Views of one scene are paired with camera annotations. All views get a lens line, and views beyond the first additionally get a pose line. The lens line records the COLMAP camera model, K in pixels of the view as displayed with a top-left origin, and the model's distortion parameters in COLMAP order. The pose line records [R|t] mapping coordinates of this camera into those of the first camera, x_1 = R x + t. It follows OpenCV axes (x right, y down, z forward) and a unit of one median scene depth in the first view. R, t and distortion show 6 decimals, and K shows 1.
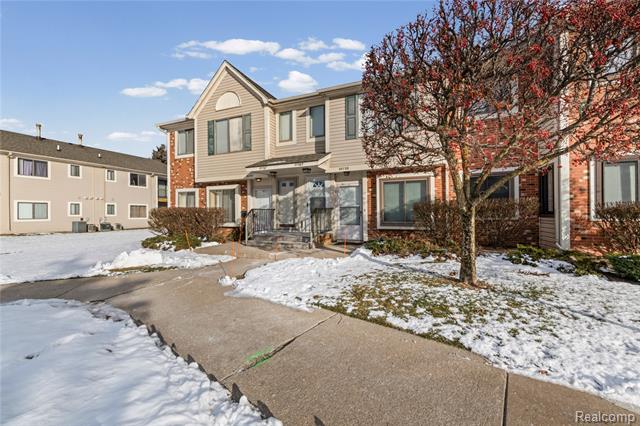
lens RADIAL K [[251.4, 0, 319.9], [0, 251.4, 215.0], [0, 0, 1]] dist [0.010118, -0.000648]
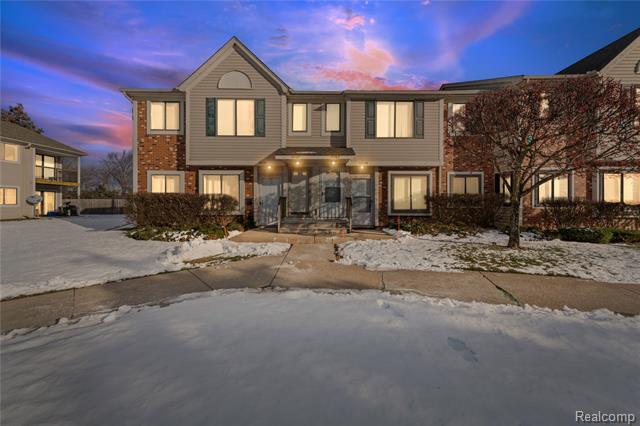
lens RADIAL K [[251.4, 0, 318.2], [0, 251.4, 207.5], [0, 0, 1]] dist [0.010118, -0.000648]
pose [[0.922734, 0.005716, 0.385396, -0.474686], [-0.008965, 0.999938, 0.006632, 0.010695], [-0.385334, -0.009575, 0.922728, 0.014403]]
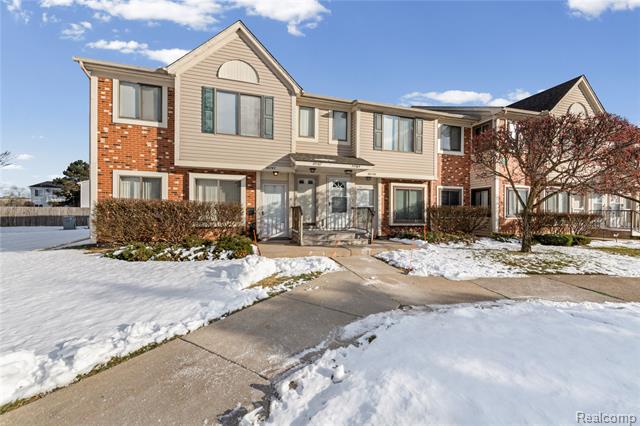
lens RADIAL K [[251.4, 0, 318.1], [0, 251.4, 217.5], [0, 0, 1]] dist [0.010118, -0.000648]
pose [[0.775784, 0.005320, 0.630976, -0.732436], [-0.011102, 0.999925, 0.005220, 0.010945], [-0.630901, -0.011054, 0.775785, 0.221574]]
